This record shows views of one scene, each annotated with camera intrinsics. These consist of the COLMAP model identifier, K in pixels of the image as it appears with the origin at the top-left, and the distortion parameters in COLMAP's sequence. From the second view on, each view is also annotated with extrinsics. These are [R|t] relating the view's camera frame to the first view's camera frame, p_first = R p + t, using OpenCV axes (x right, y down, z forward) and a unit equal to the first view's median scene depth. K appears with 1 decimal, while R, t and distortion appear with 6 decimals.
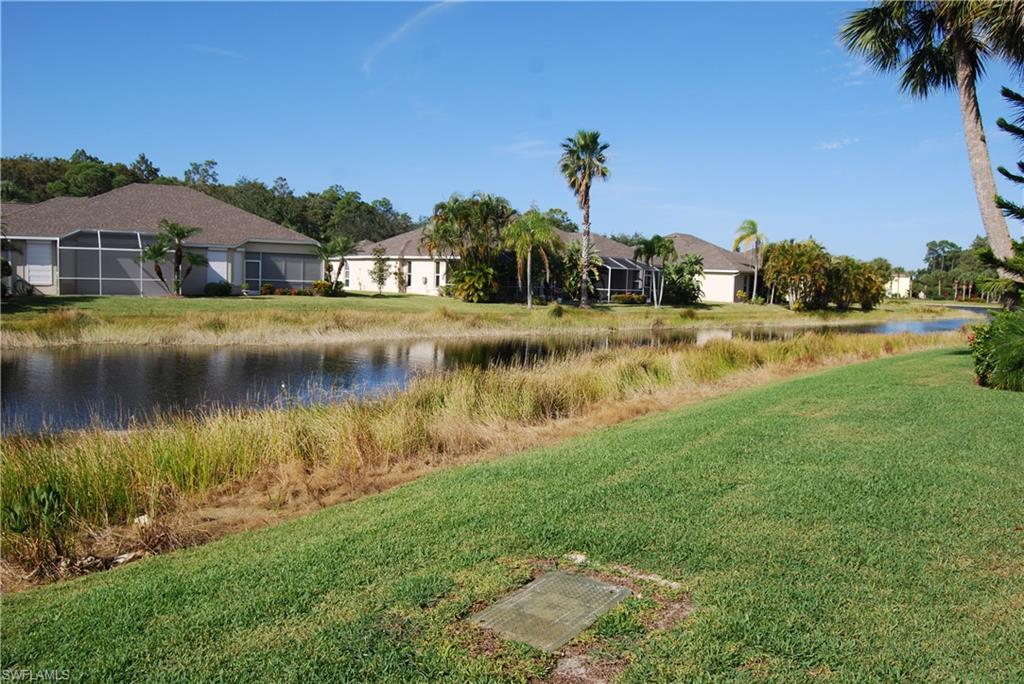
lens RADIAL K [[798.8, 0, 508.0], [0, 798.8, 344.0], [0, 0, 1]] dist [-0.089013, 0.032381]
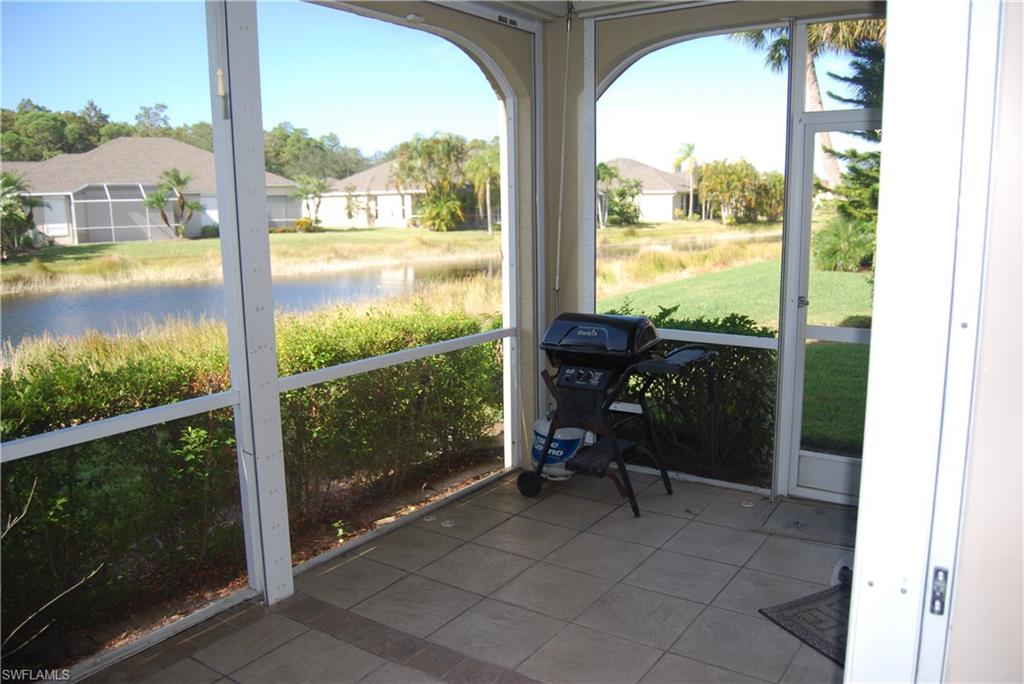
lens RADIAL K [[798.8, 0, 516.2], [0, 798.8, 340.8], [0, 0, 1]] dist [-0.089013, 0.032381]
pose [[0.995905, -0.057383, 0.069863, -0.022988], [0.051039, 0.994685, 0.089428, 0.005645], [-0.074624, -0.085496, 0.993540, -0.123797]]
